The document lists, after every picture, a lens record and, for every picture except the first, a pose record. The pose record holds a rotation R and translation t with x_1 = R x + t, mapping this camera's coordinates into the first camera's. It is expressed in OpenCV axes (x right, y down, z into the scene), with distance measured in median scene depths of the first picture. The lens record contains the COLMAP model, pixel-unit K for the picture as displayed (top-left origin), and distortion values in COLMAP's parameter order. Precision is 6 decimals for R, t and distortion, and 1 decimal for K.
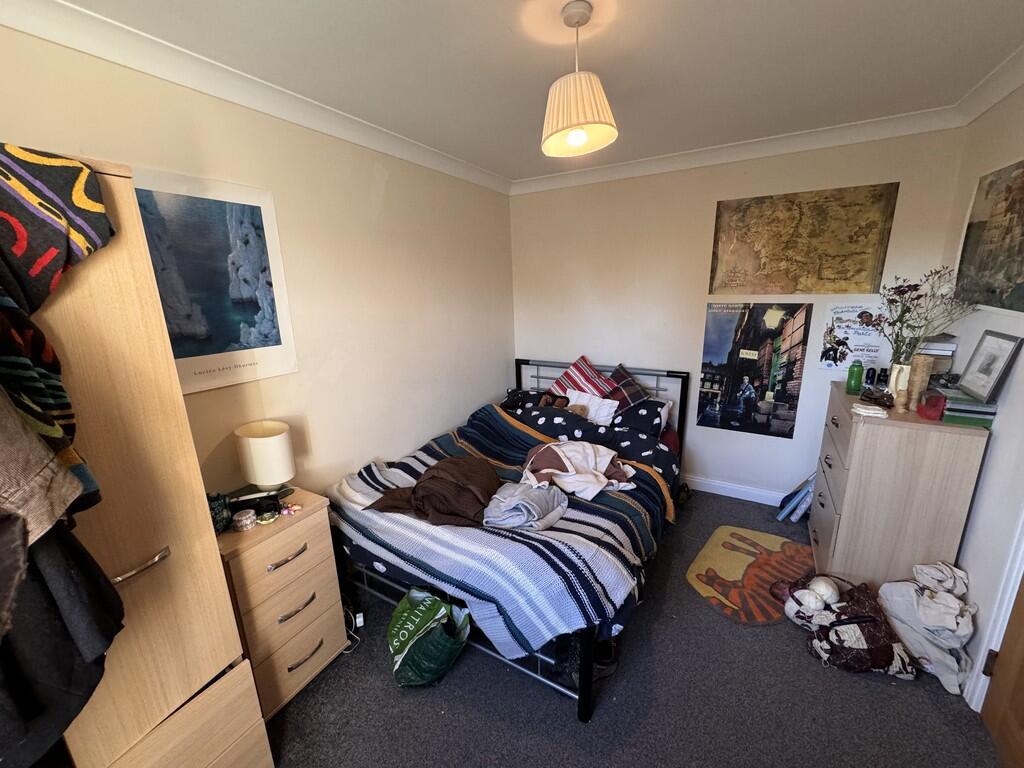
lens RADIAL K [[409.3, 0, 512.3], [0, 409.3, 383.0], [0, 0, 1]] dist [0.002797, 0.000107]
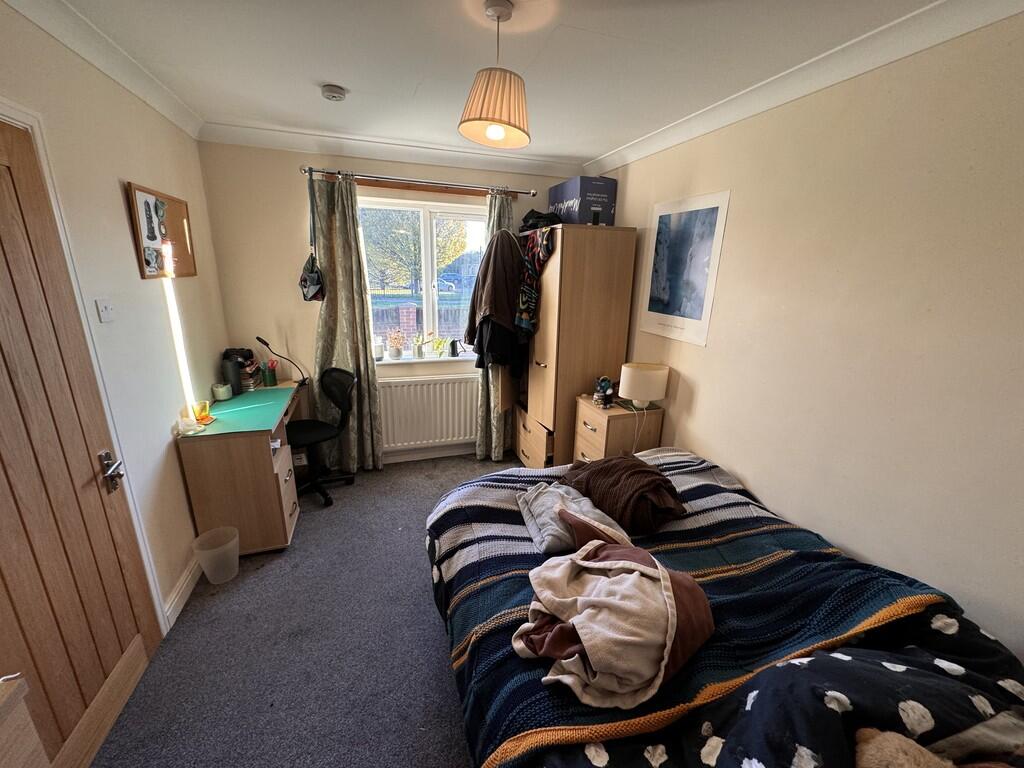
lens RADIAL K [[409.3, 0, 513.6], [0, 409.3, 383.6], [0, 0, 1]] dist [0.002797, 0.000107]
pose [[-0.660476, 0.216542, -0.718944, 0.791777], [-0.185239, 0.880922, 0.435503, -0.390855], [0.727639, 0.420816, -0.541716, 1.460151]]
